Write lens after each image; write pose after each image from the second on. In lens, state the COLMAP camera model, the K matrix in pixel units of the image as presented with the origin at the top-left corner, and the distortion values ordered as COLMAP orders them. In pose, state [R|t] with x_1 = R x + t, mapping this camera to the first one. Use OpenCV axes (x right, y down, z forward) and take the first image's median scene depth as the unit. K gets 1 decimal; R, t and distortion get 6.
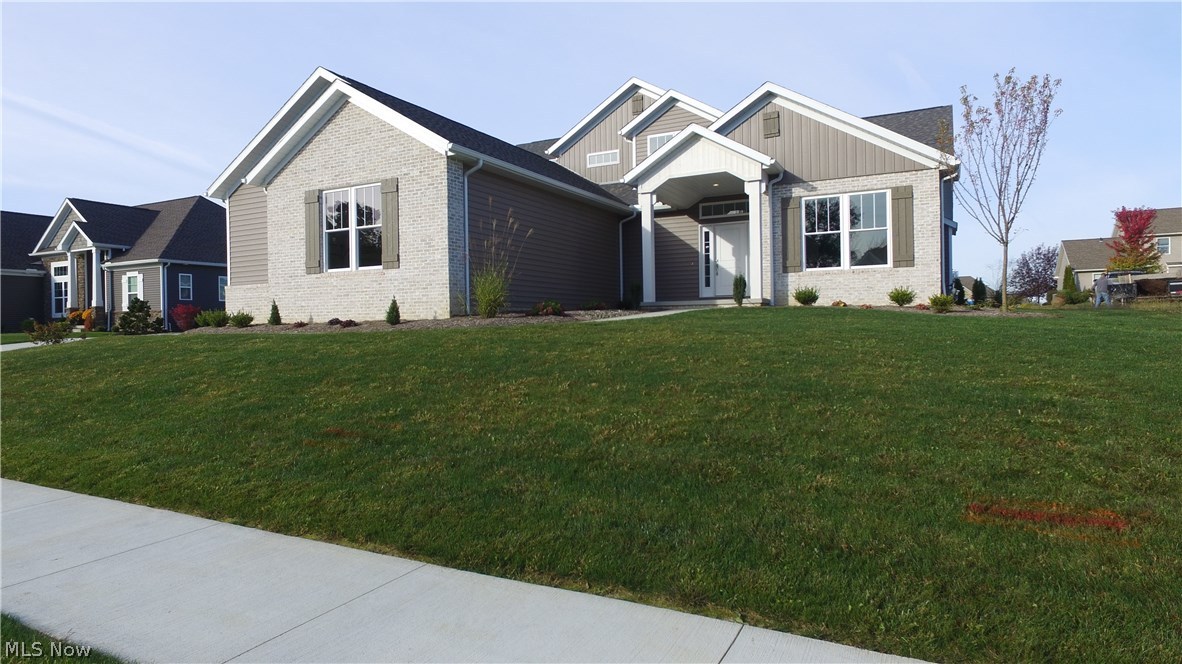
lens RADIAL K [[669.0, 0, 591.0], [0, 669.0, 332.0], [0, 0, 1]] dist [-0.002412, -0.000073]
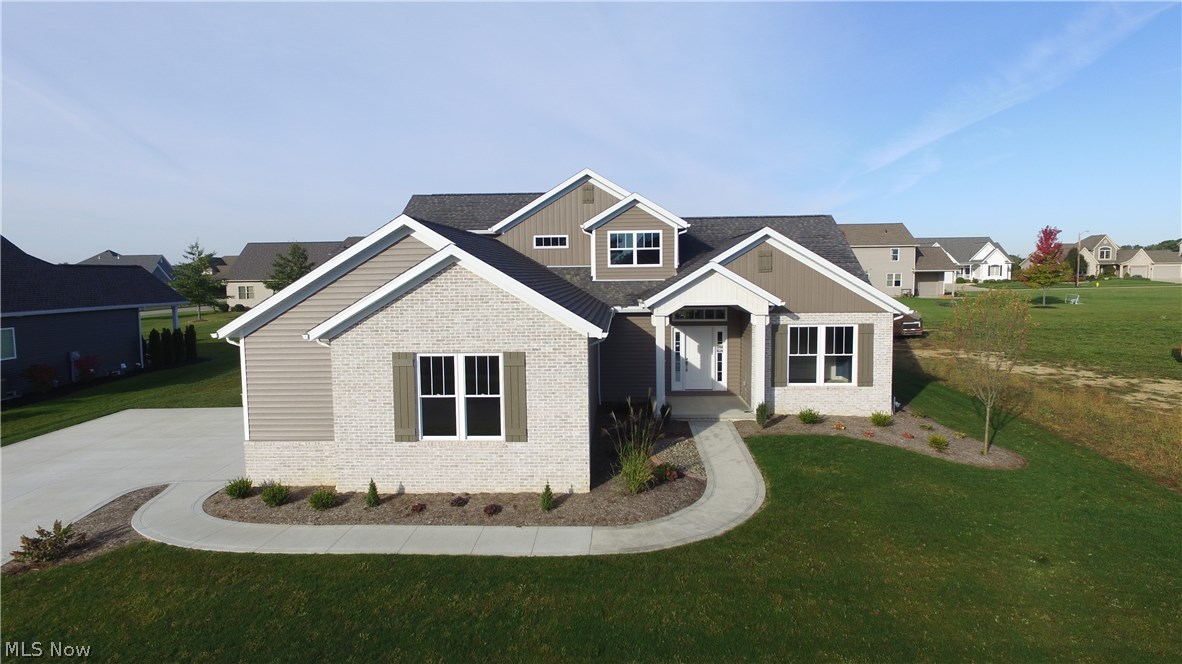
lens RADIAL K [[669.0, 0, 591.0], [0, 669.0, 332.0], [0, 0, 1]] dist [-0.002412, -0.000073]
pose [[0.912936, -0.028766, 0.407087, -0.501066], [0.003151, 0.997980, 0.063453, -0.268540], [-0.408090, -0.056646, 0.911183, 0.051304]]
